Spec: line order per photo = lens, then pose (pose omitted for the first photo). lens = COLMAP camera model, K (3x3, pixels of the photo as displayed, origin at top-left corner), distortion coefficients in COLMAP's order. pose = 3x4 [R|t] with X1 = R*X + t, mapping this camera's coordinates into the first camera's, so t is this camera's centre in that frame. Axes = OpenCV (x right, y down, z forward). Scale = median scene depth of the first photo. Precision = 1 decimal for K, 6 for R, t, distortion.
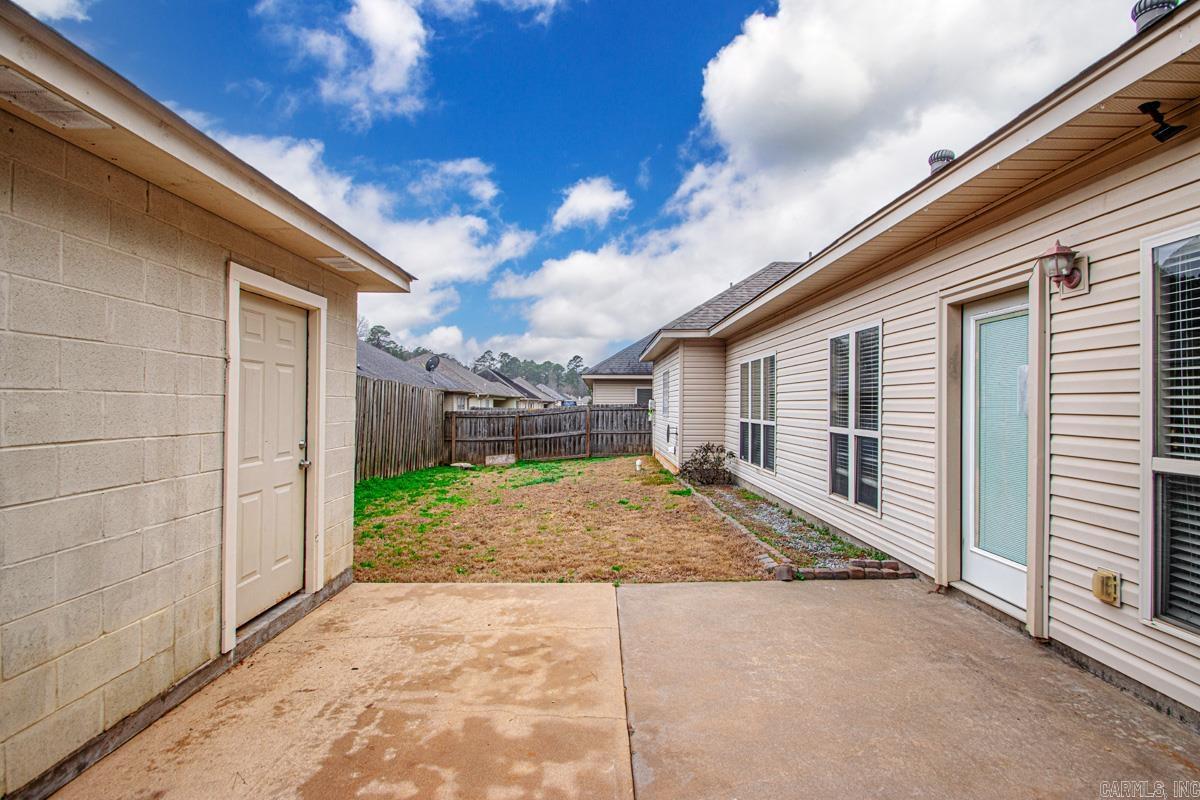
lens RADIAL K [[566.3, 0, 600.0], [0, 566.3, 400.0], [0, 0, 1]] dist [0.014671, -0.018635]
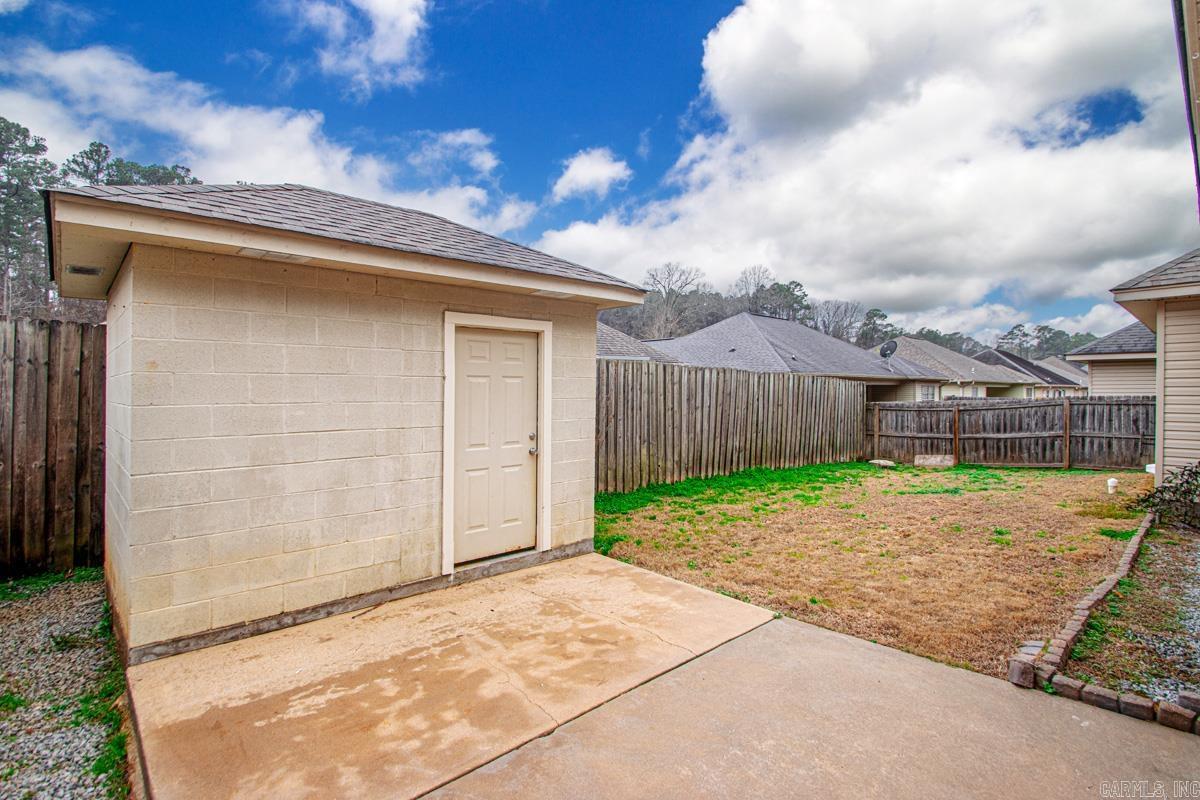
lens RADIAL K [[567.5, 0, 593.4], [0, 567.5, 387.8], [0, 0, 1]] dist [0.000273, -0.000558]
pose [[0.670349, -0.006942, -0.742013, 0.494226], [0.007883, 0.999966, -0.002234, -0.026777], [0.742004, -0.004352, 0.670381, 0.205851]]
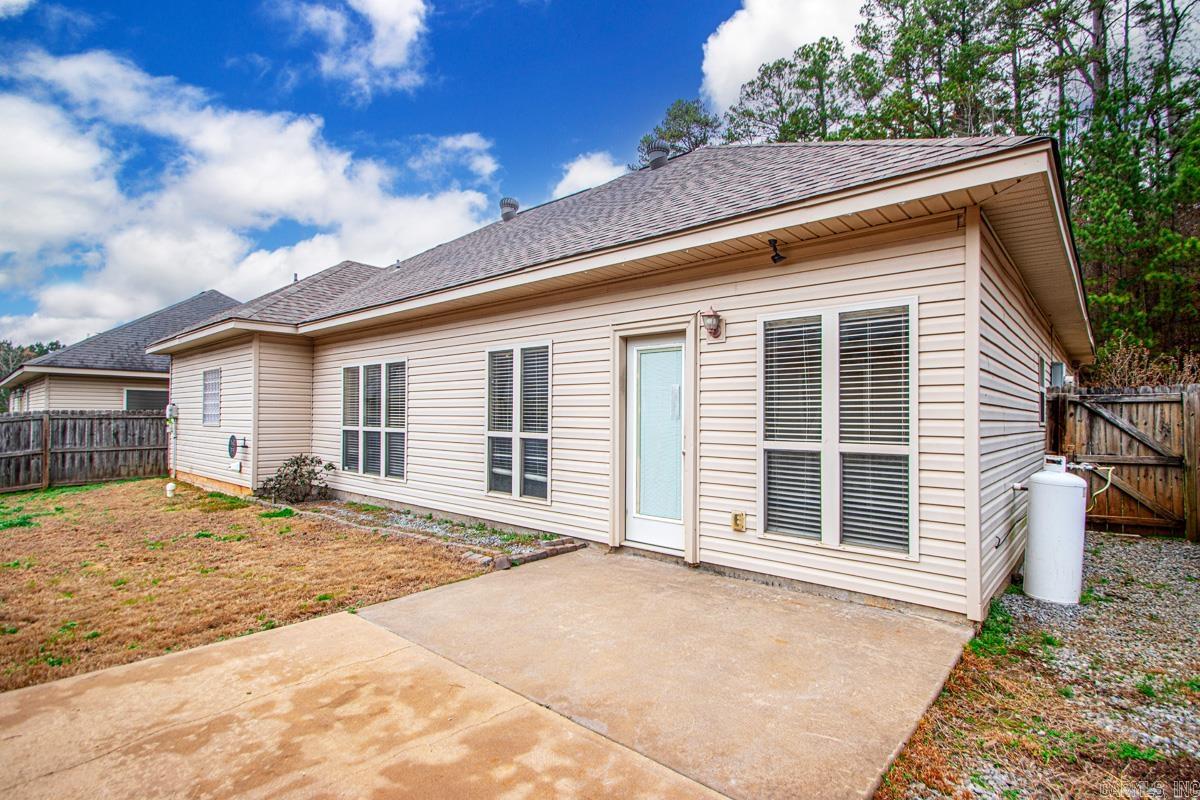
lens RADIAL K [[572.9, 0, 633.3], [0, 572.9, 412.6], [0, 0, 1]] dist [-0.015390, -0.000912]
pose [[0.640843, 0.009111, 0.767618, -0.377240], [-0.012568, 0.999920, -0.001376, 0.012366], [-0.767569, -0.008766, 0.640906, 0.101069]]
